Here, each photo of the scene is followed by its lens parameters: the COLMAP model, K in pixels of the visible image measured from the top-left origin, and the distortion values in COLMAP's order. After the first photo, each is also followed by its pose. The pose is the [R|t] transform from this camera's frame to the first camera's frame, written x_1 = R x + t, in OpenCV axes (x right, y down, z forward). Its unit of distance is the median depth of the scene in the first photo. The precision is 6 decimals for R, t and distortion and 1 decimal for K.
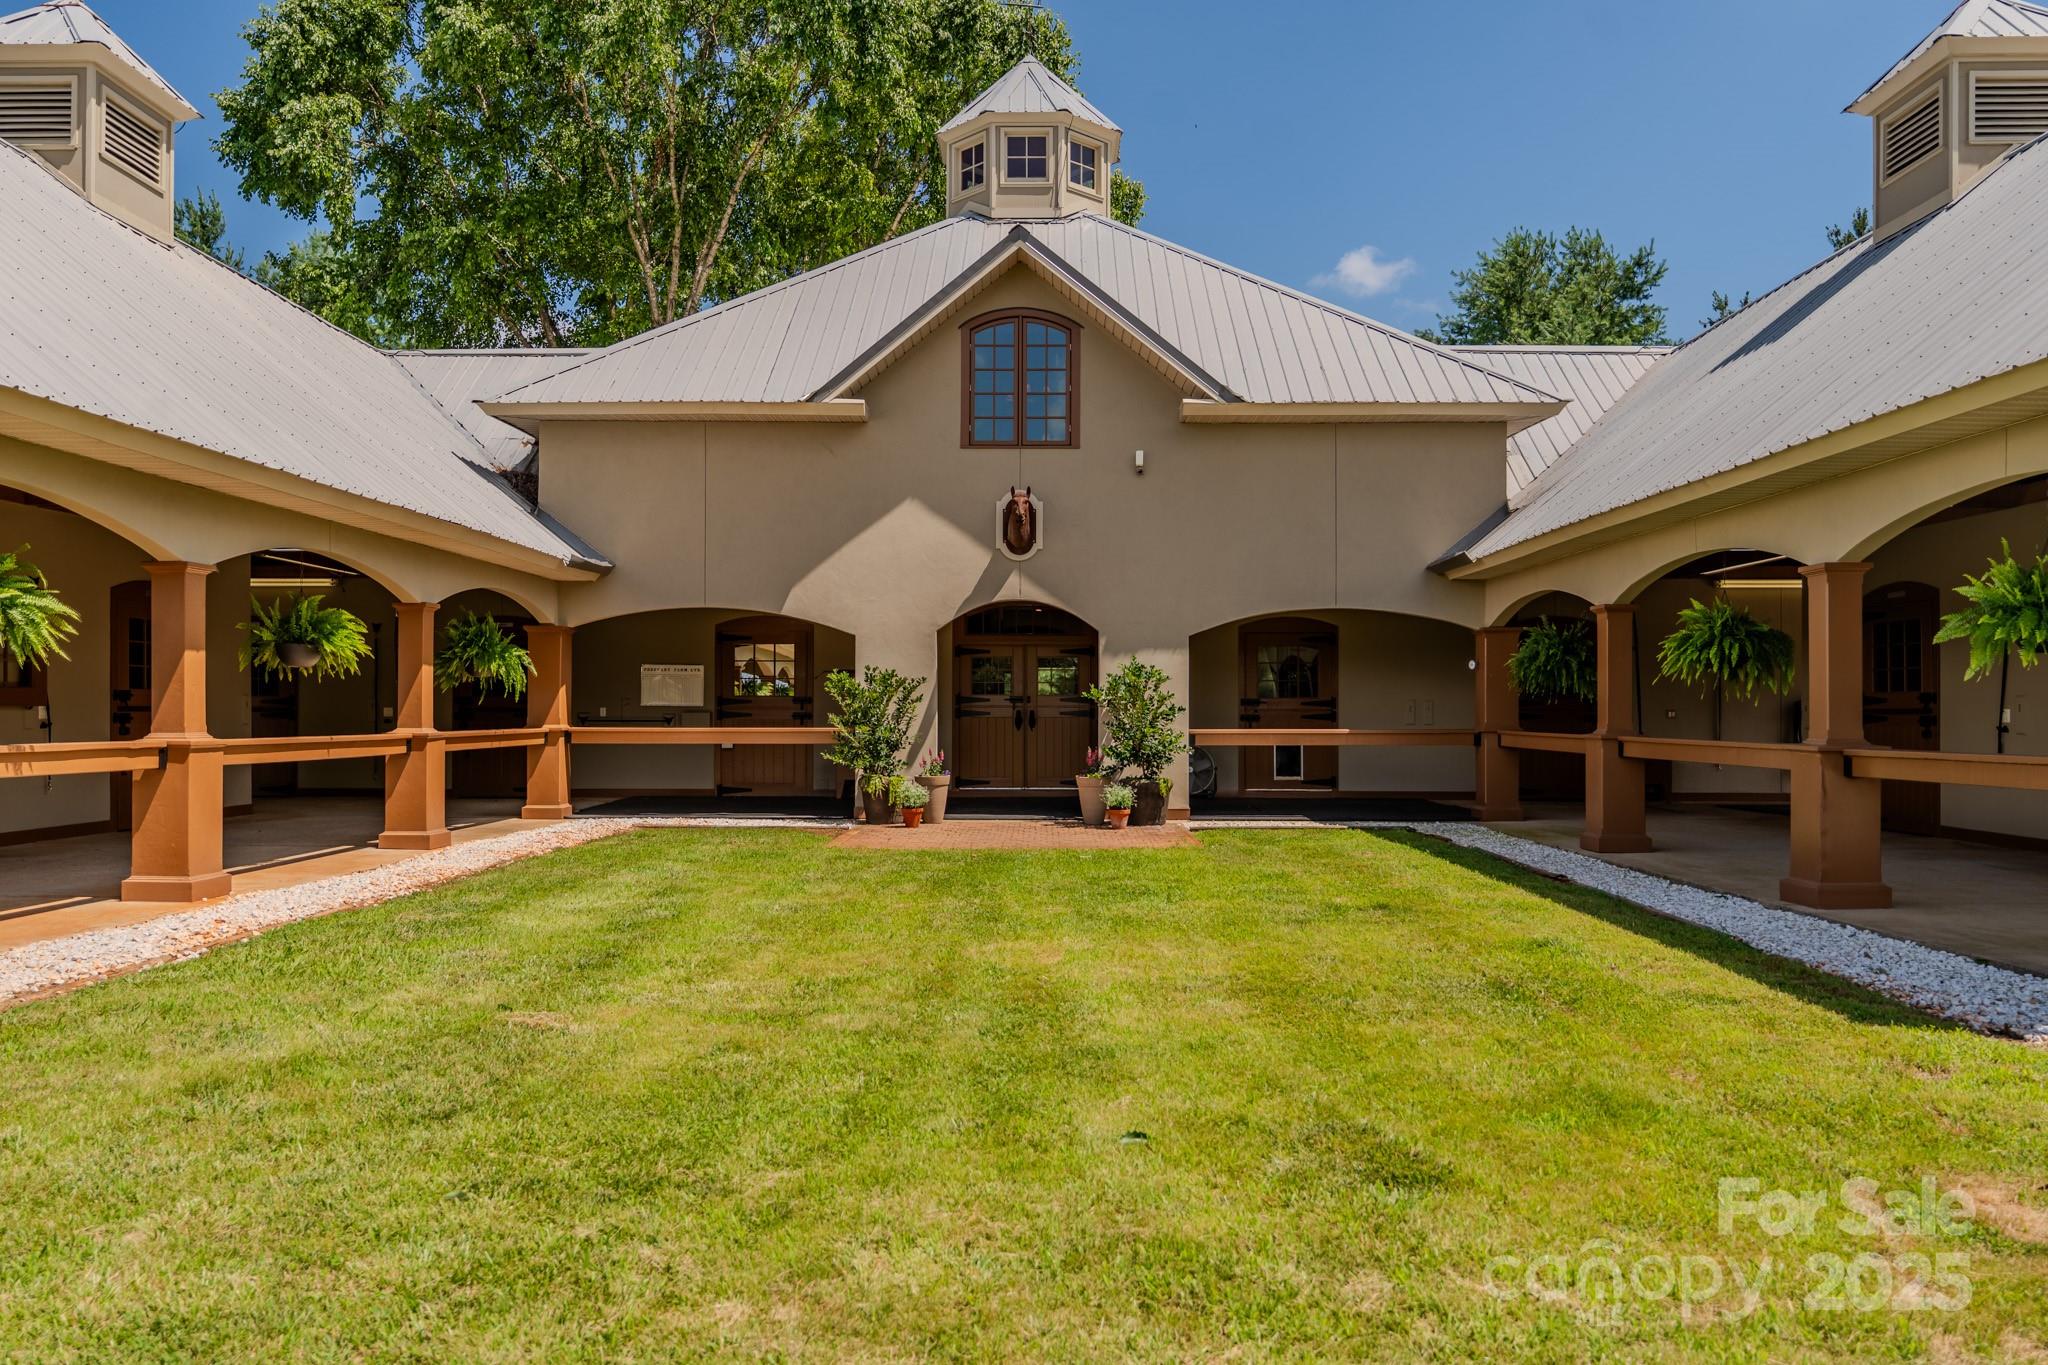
lens RADIAL K [[1483.4, 0, 1025.6], [0, 1483.4, 690.8], [0, 0, 1]] dist [0.000861, 0.000681]
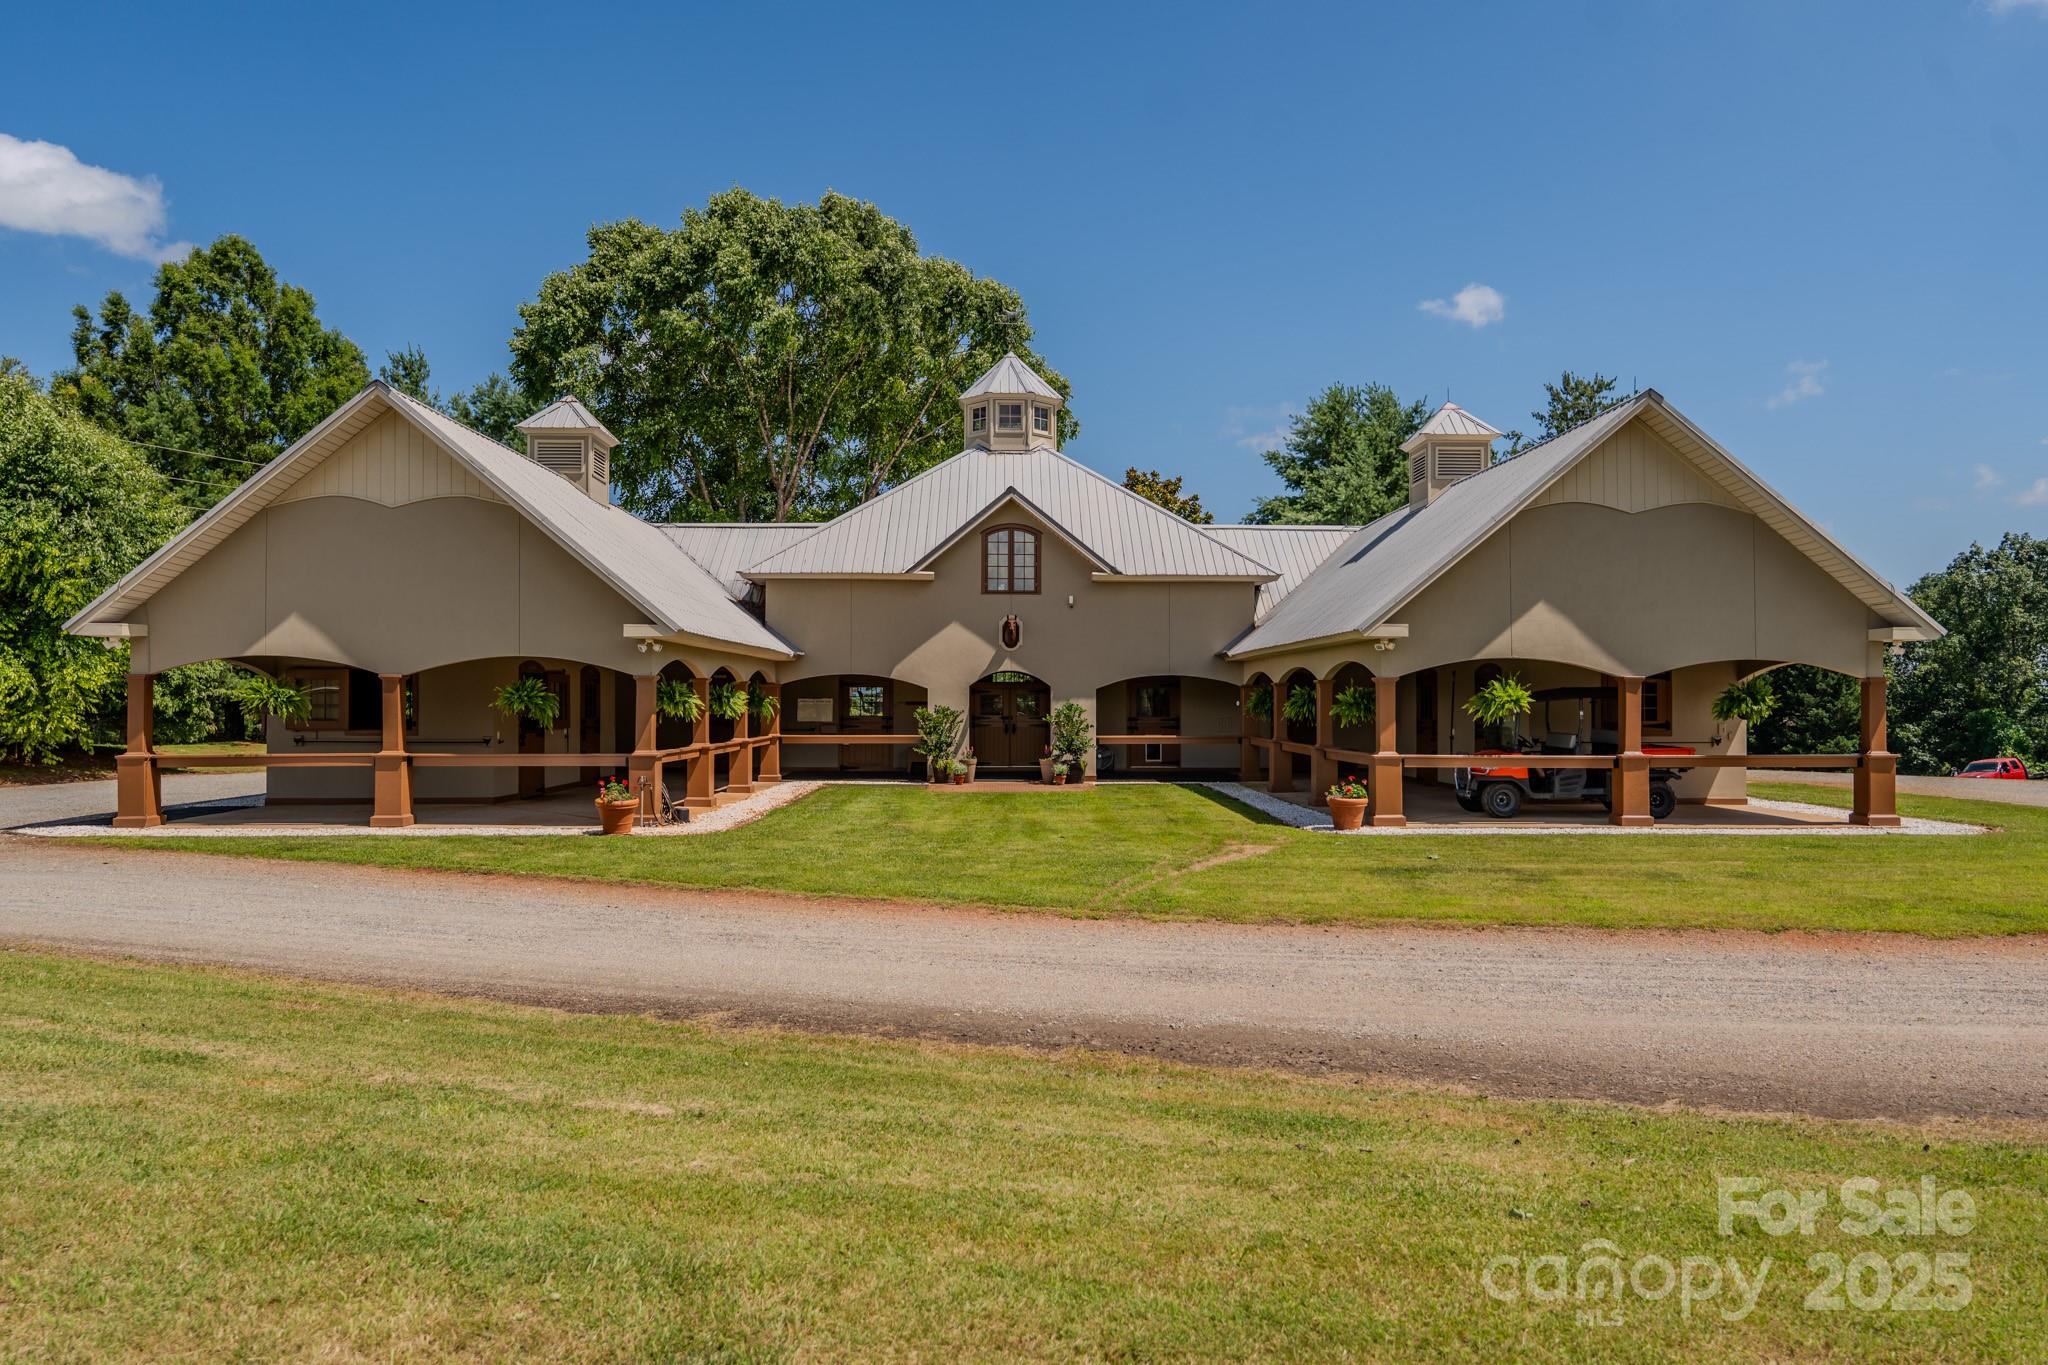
lens RADIAL K [[1355.5, 0, 1022.2], [0, 1355.5, 686.1], [0, 0, 1]] dist [-0.004291, -0.000256]
pose [[0.999528, -0.000672, 0.030728, -0.044303], [0.000628, 0.999999, 0.001436, -0.043371], [-0.030729, -0.001416, 0.999527, -0.807616]]
